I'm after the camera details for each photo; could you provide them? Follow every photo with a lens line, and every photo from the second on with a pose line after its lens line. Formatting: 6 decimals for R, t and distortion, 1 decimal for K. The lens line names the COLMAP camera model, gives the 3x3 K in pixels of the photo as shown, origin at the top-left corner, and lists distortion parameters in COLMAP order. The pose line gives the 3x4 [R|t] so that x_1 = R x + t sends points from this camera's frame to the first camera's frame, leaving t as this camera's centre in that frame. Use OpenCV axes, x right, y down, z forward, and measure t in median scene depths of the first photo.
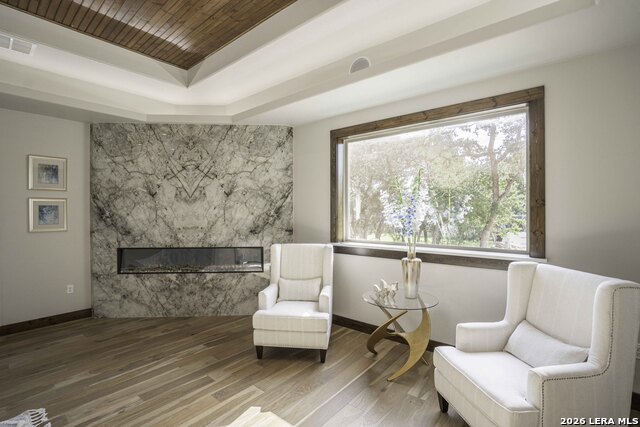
lens RADIAL K [[301.1, 0, 320.0], [0, 301.1, 213.5], [0, 0, 1]] dist [-0.043470, 0.001082]
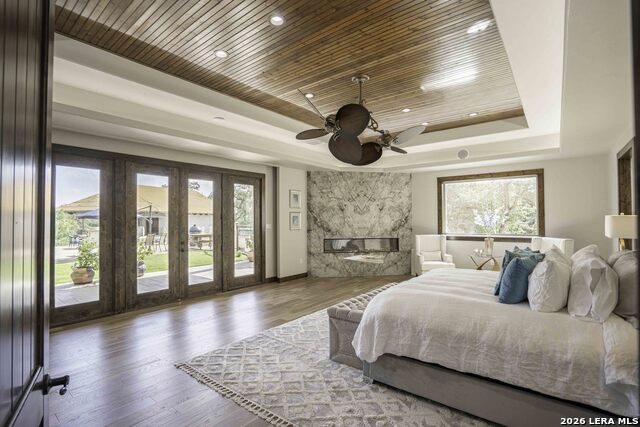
lens RADIAL K [[313.7, 0, 320.0], [0, 313.7, 213.5], [0, 0, 1]] dist [-0.052698, 0.000390]
pose [[0.999330, -0.000600, 0.036591, -0.775981], [0.001740, 0.999514, -0.031130, 0.019287], [-0.036554, 0.031173, 0.998845, -0.954219]]
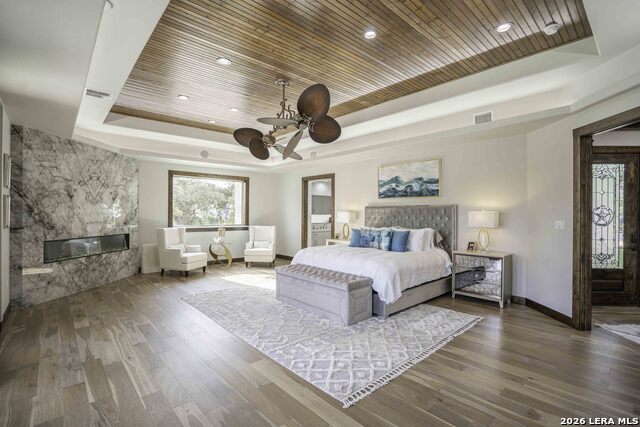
lens RADIAL K [[290.0, 0, 320.0], [0, 290.0, 213.5], [0, 0, 1]] dist [-0.032411, 0.000684]
pose [[0.134323, 0.006541, 0.990916, -1.612358], [0.002909, 0.999971, -0.006995, 0.020171], [-0.990933, 0.003822, 0.134300, -0.208457]]
